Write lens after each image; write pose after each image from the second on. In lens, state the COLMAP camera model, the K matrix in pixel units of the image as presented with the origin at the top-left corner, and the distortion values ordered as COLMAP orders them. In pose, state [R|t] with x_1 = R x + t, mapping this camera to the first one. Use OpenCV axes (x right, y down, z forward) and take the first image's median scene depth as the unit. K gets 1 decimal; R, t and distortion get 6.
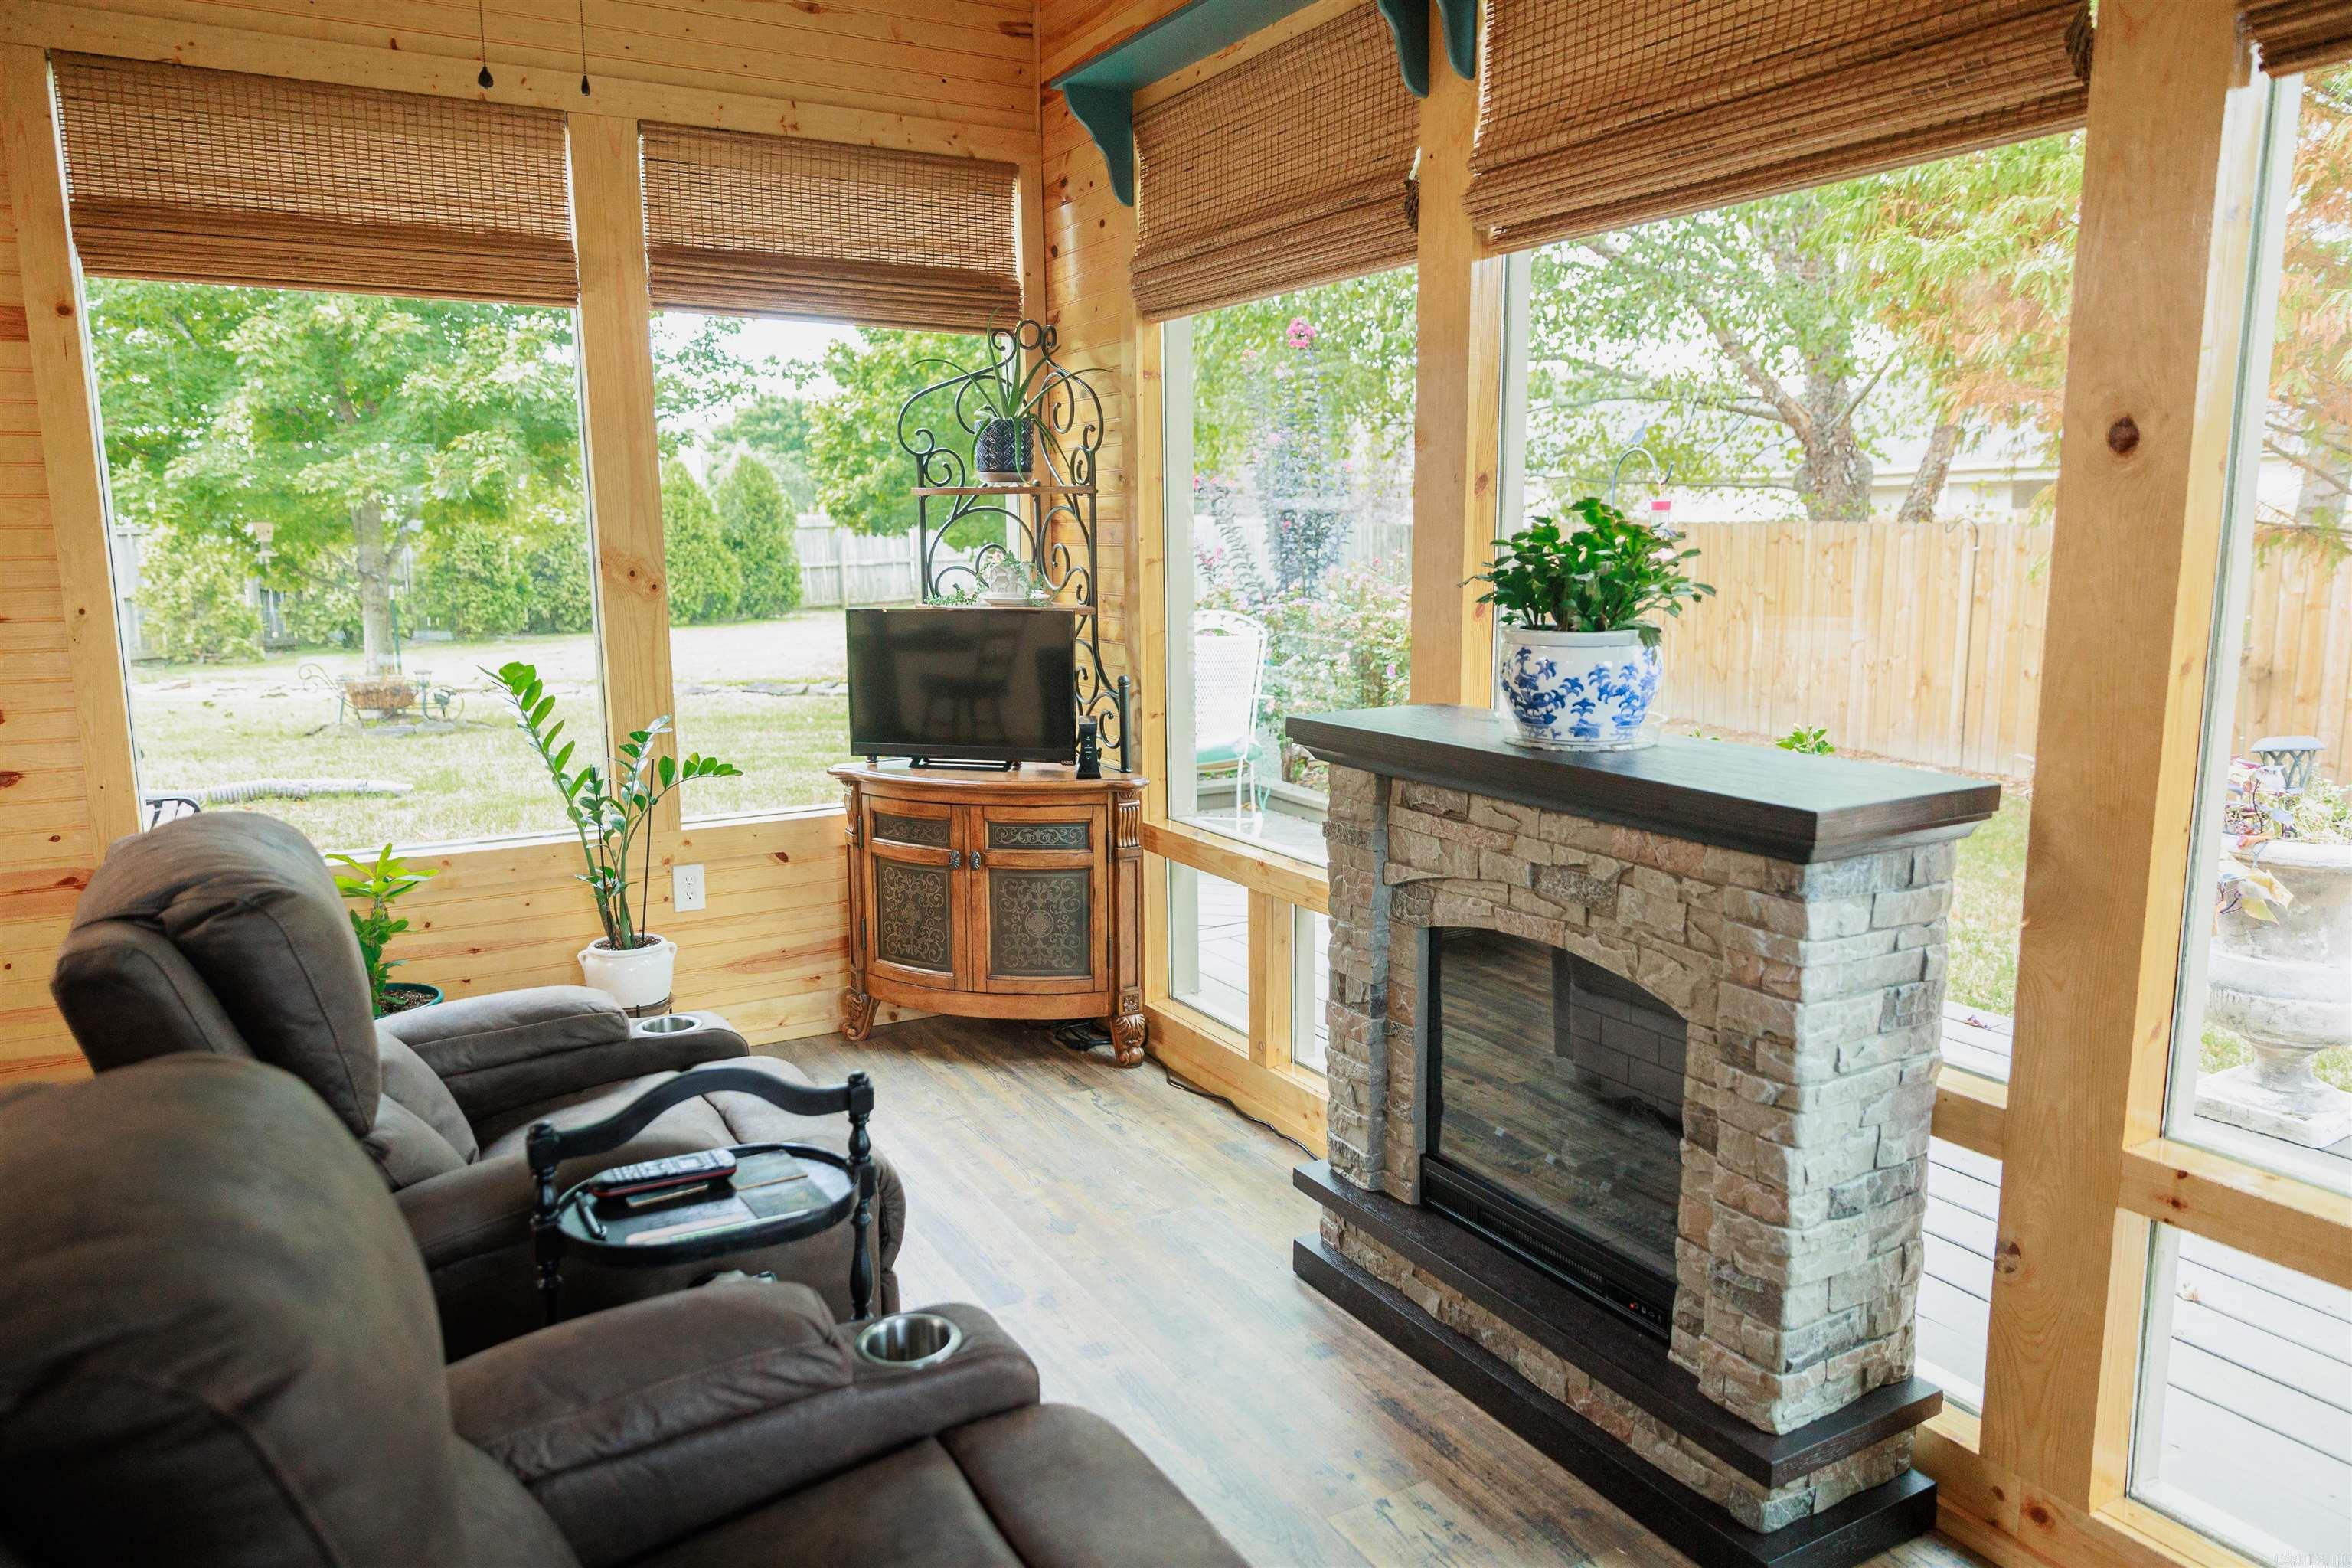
lens RADIAL K [[1555.5, 0, 1167.9], [0, 1555.5, 779.1], [0, 0, 1]] dist [0.010056, -0.007157]
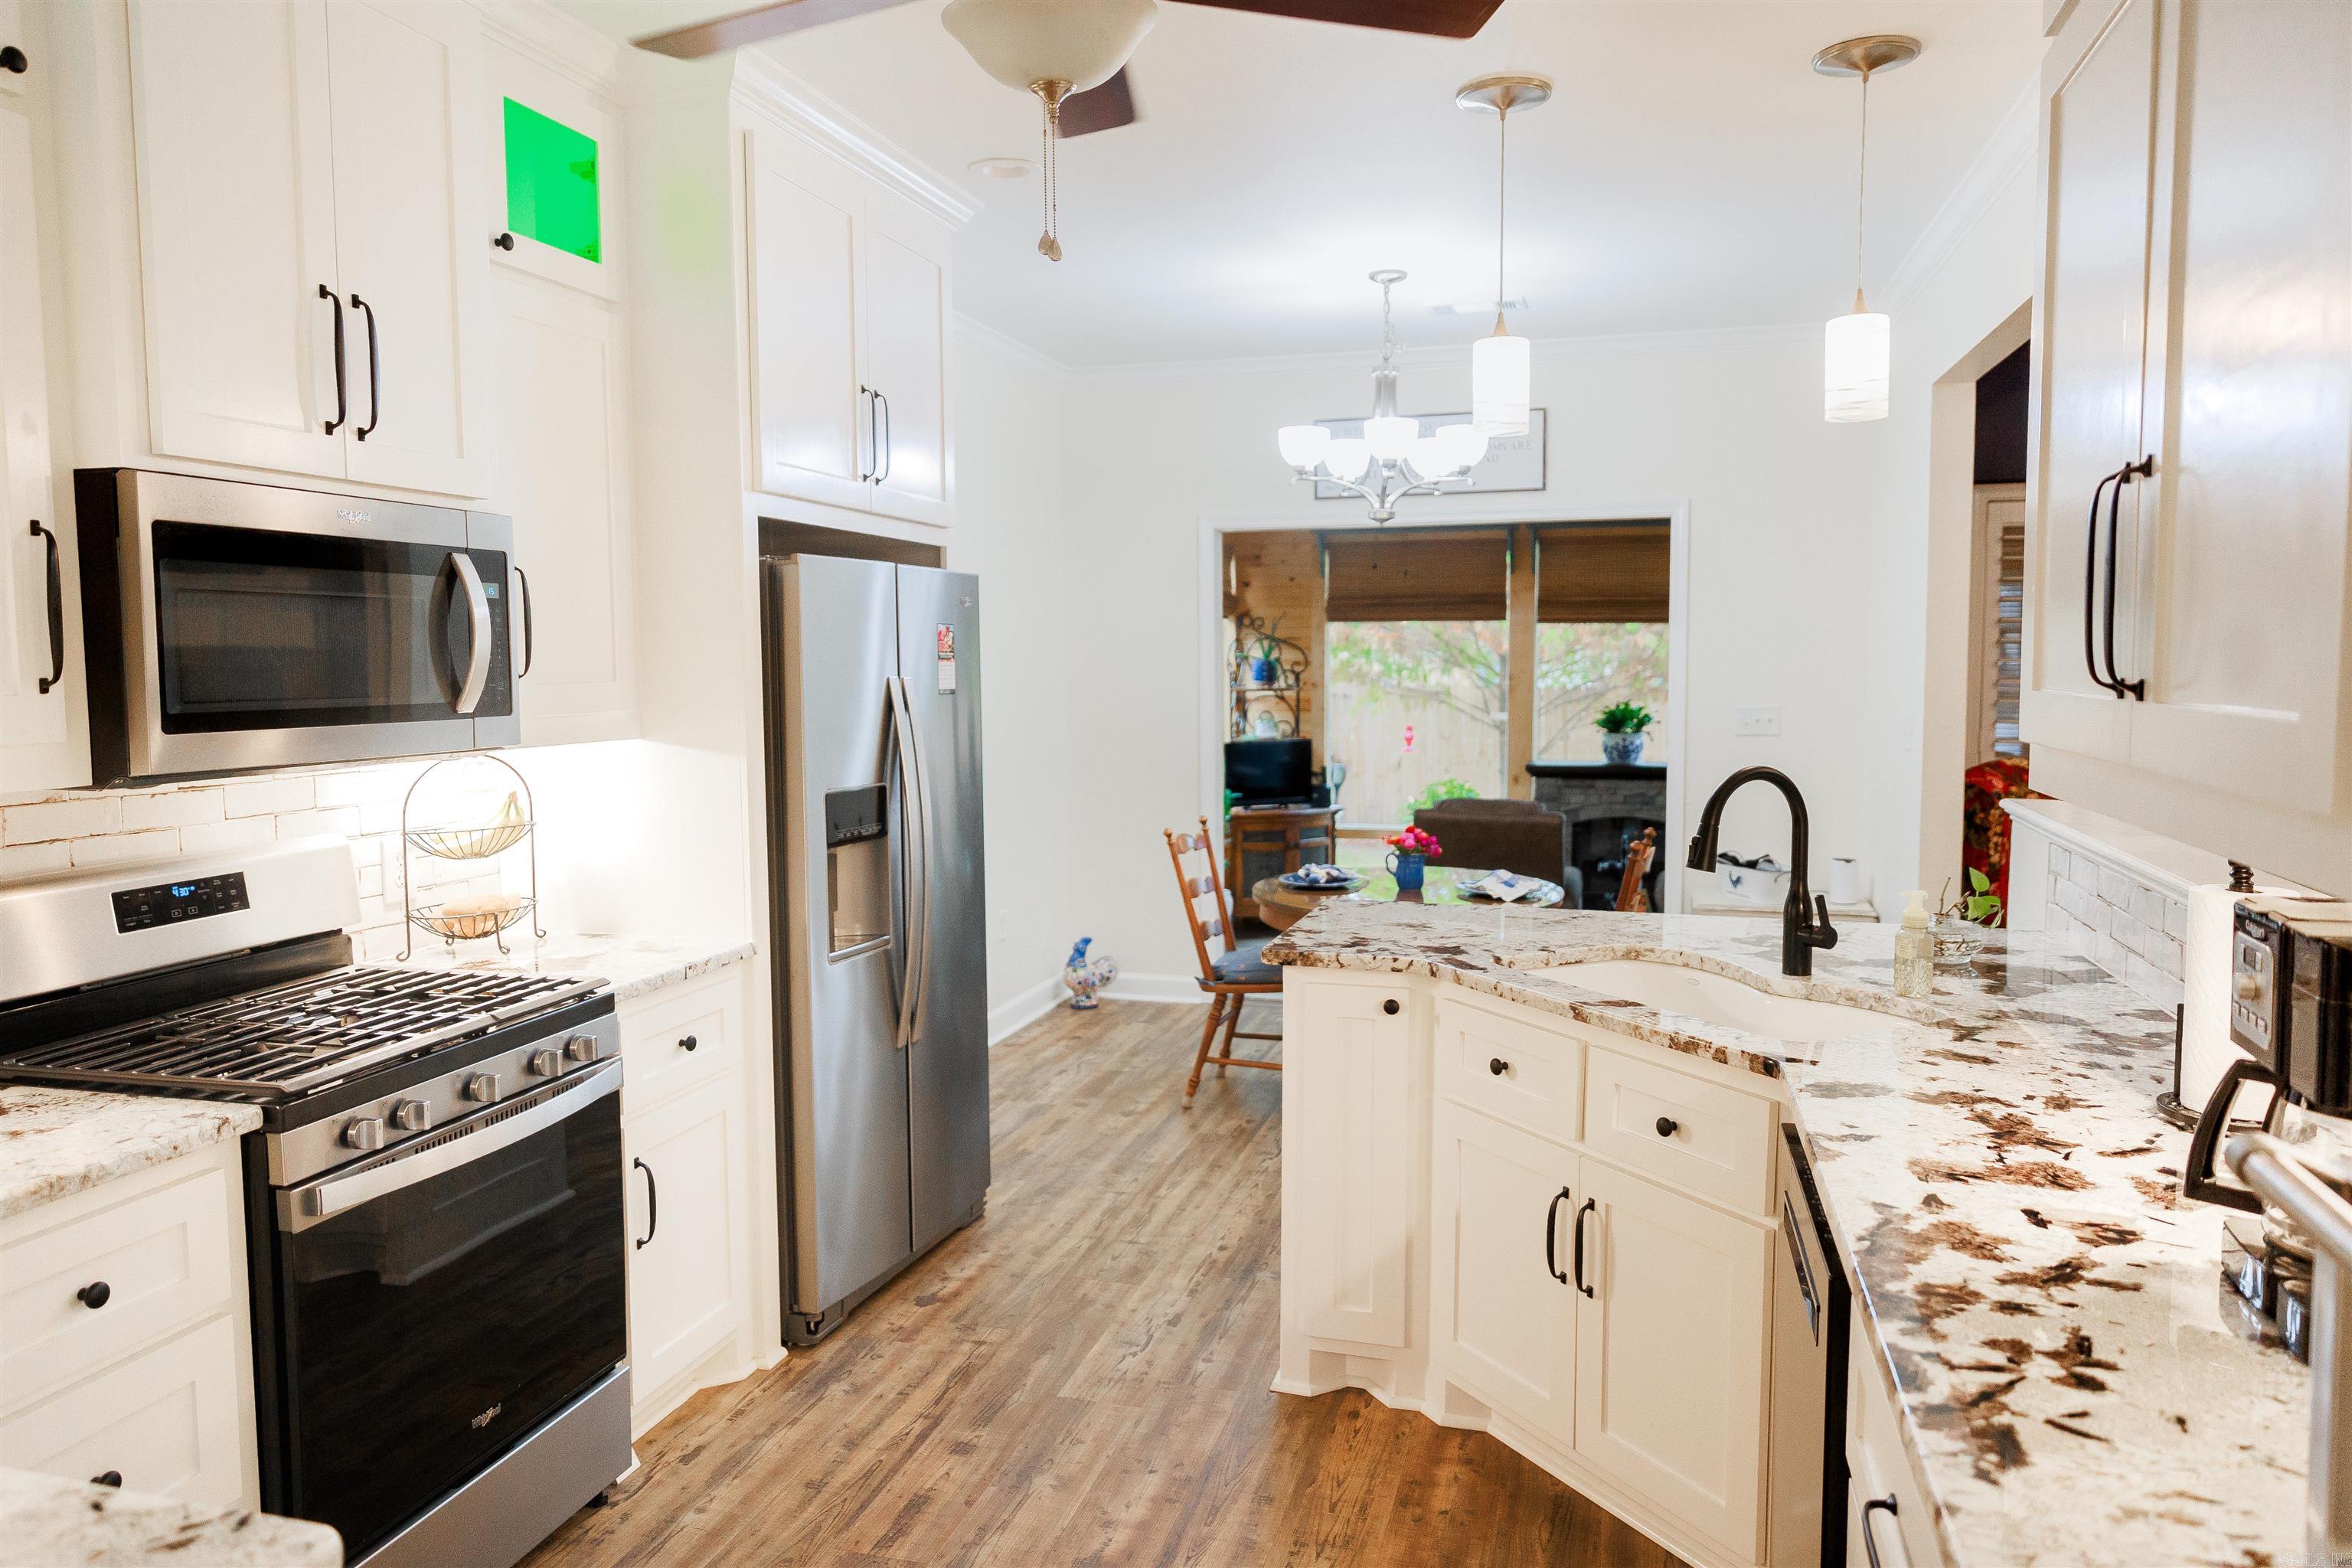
lens RADIAL K [[1596.8, 0, 1161.8], [0, 1596.8, 773.4], [0, 0, 1]] dist [0.008782, 0.000802]
pose [[0.712790, -0.048423, 0.699704, -3.215217], [0.112747, 0.992551, -0.046167, 0.052722], [-0.692256, 0.111797, 0.712940, -0.972935]]
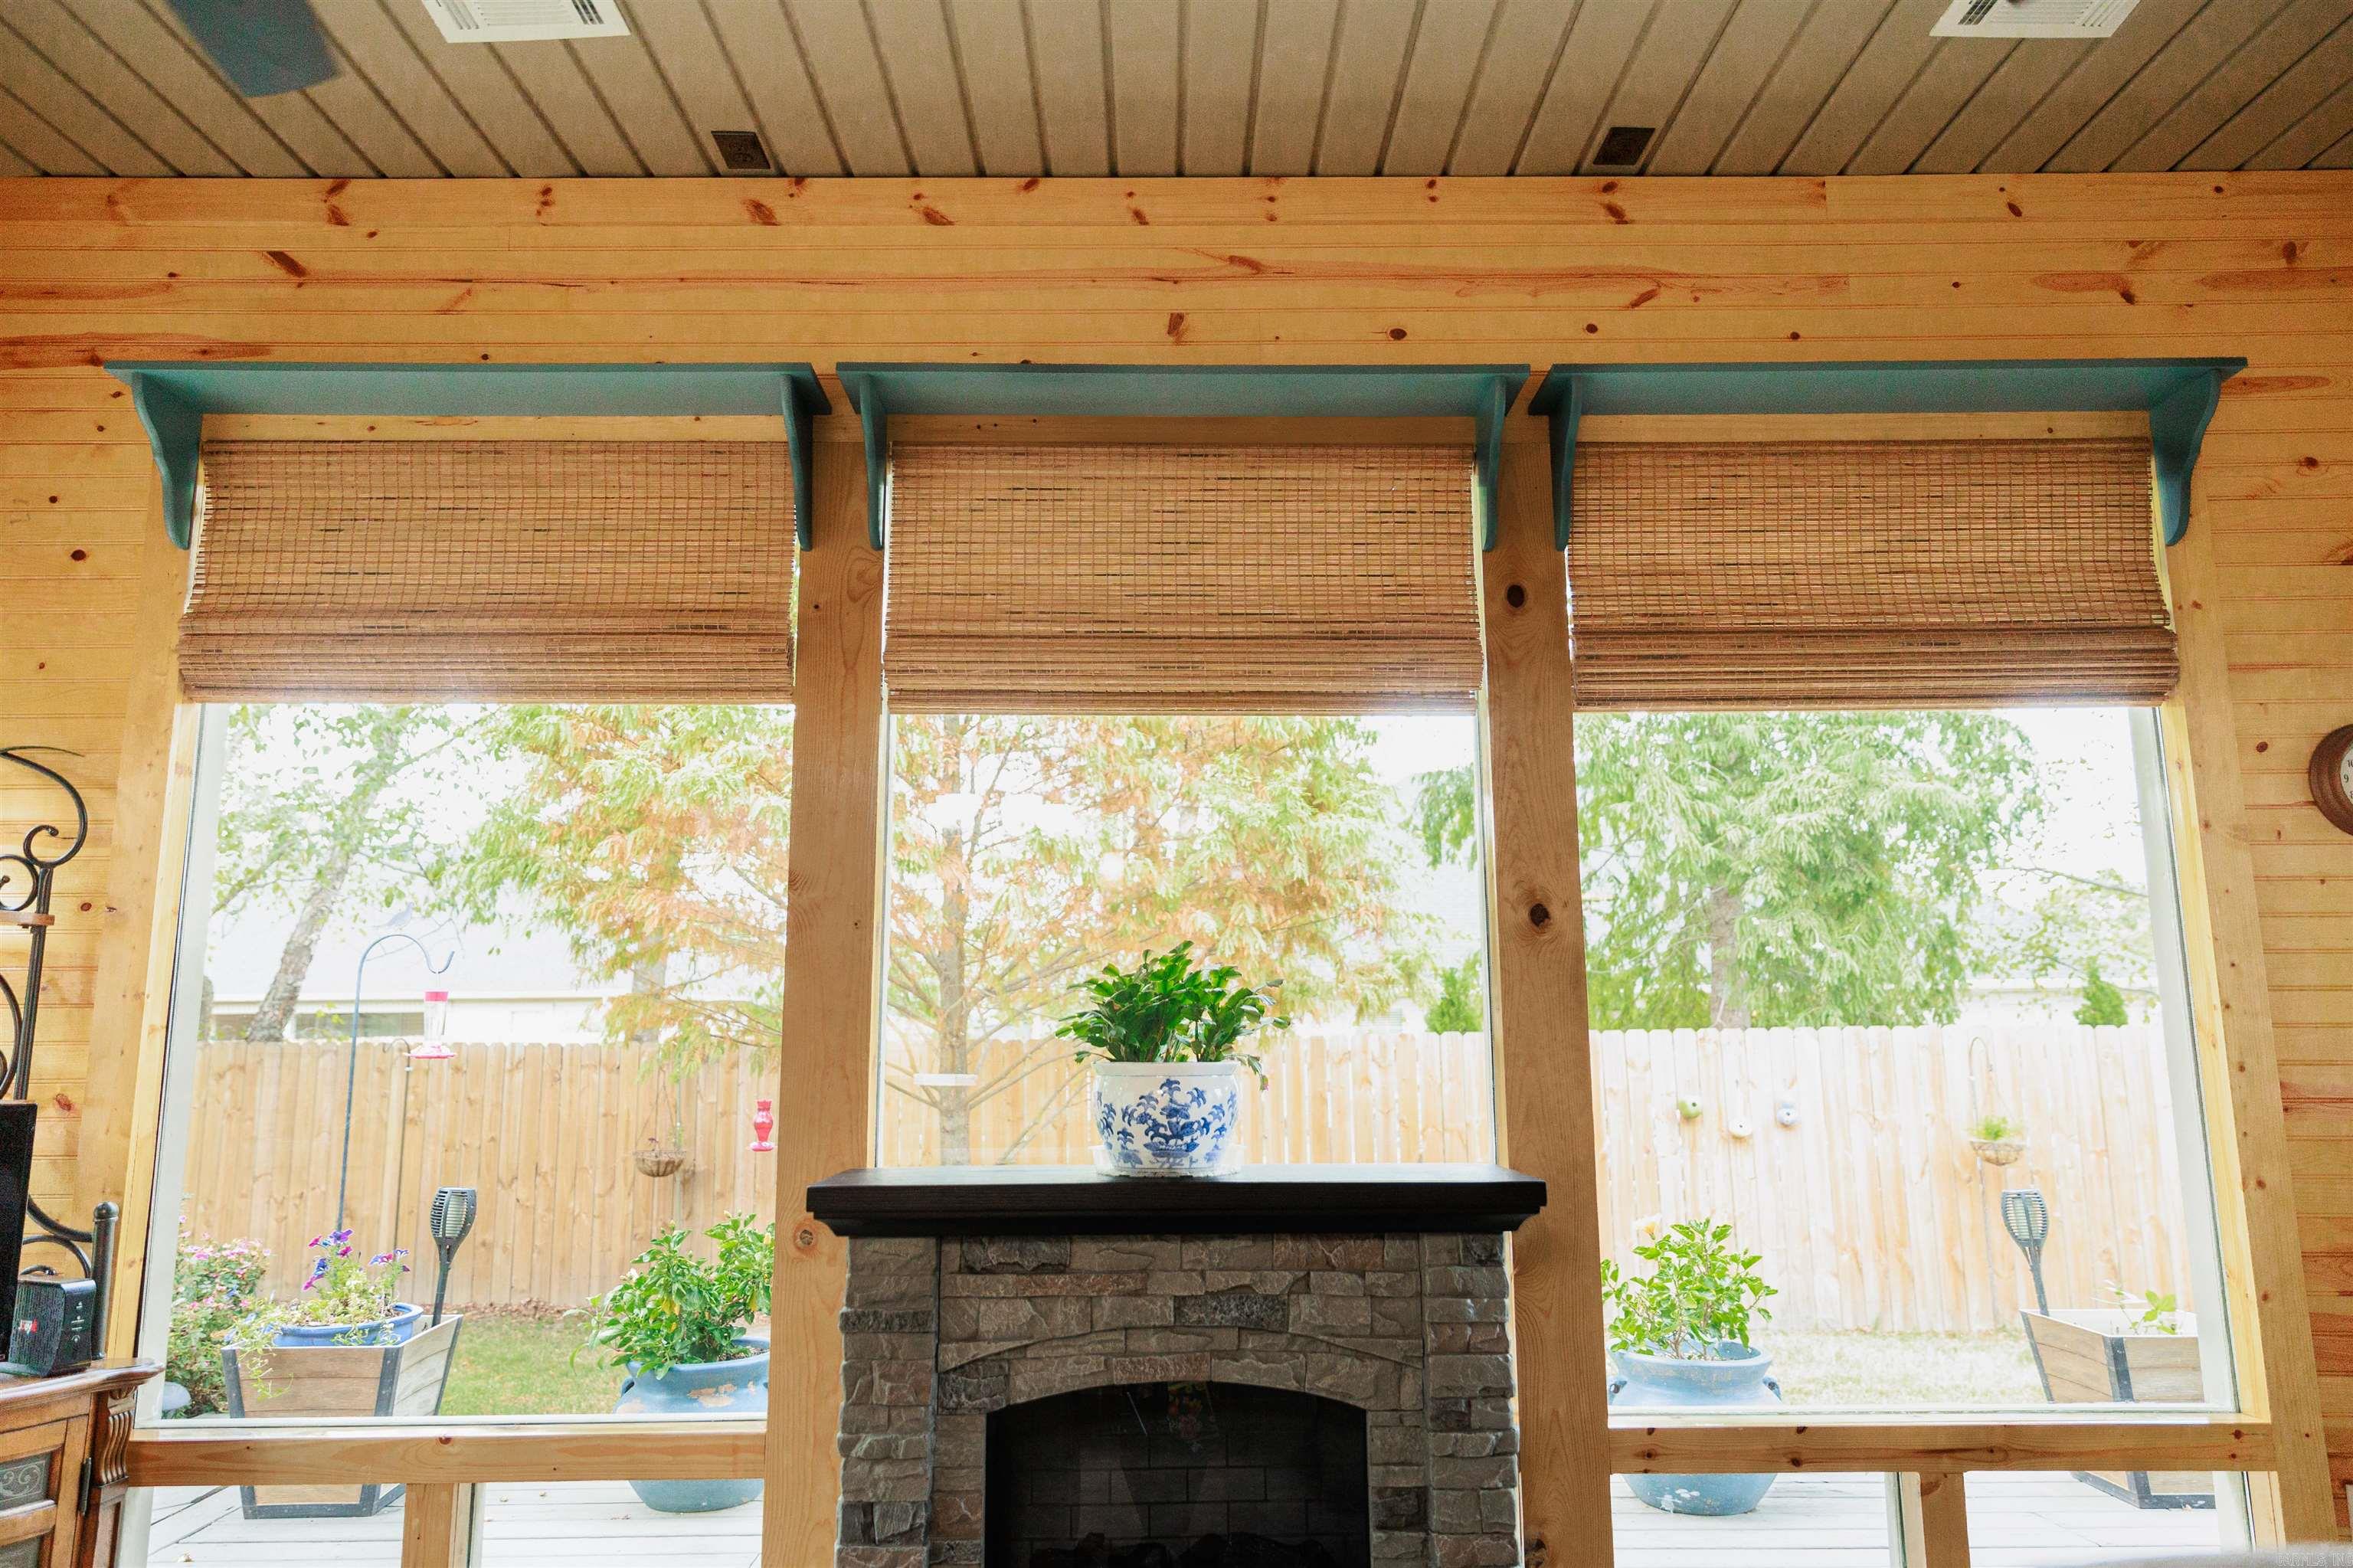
lens RADIAL K [[1597.5, 0, 1162.3], [0, 1597.5, 773.4], [0, 0, 1]] dist [0.008782, 0.000802]
pose [[0.482896, 0.156994, 0.861490, -0.700574], [0.142287, 0.956656, -0.254093, -0.008397], [-0.864041, 0.245279, 0.439627, 0.462287]]
